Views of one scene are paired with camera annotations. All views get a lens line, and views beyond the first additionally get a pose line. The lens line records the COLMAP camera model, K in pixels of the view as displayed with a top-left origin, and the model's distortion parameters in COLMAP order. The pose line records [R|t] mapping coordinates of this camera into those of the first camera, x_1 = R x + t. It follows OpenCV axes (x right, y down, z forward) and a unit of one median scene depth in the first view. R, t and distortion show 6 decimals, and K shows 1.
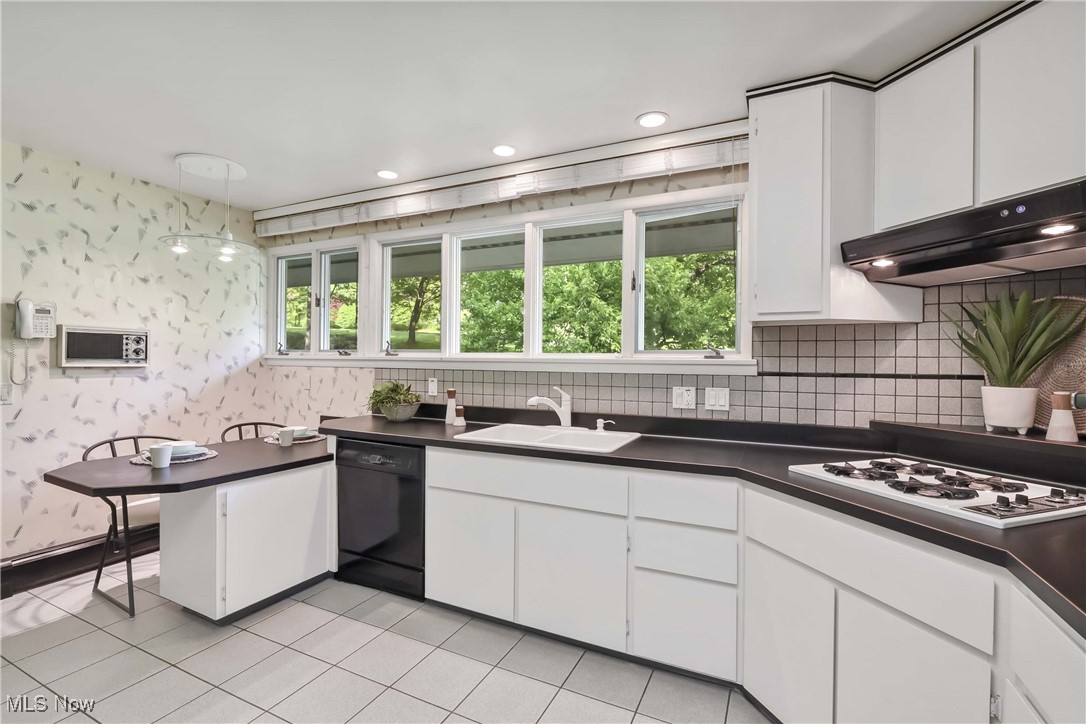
lens RADIAL K [[484.2, 0, 542.9], [0, 484.2, 358.9], [0, 0, 1]] dist [-0.000163, 0.000042]
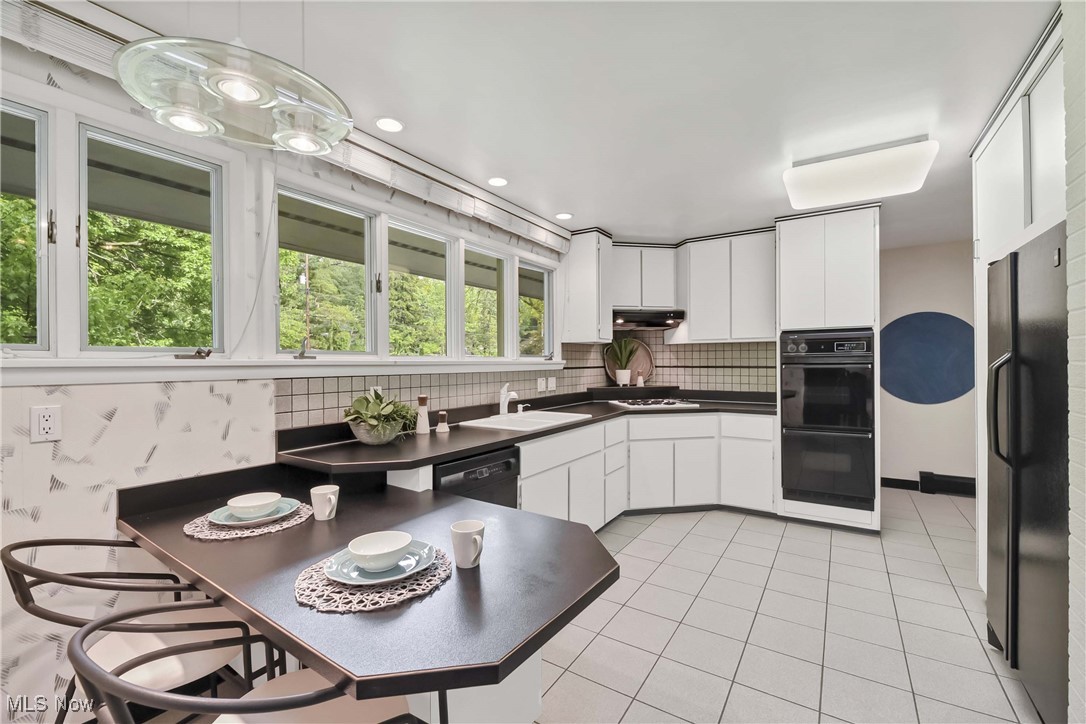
lens RADIAL K [[455.6, 0, 539.8], [0, 455.6, 362.8], [0, 0, 1]] dist [-0.002033, -0.001037]
pose [[0.137066, -0.014523, 0.990455, -1.169687], [-0.000903, 0.999890, 0.014786, -0.014781], [-0.990562, -0.002921, 0.137038, 0.766910]]
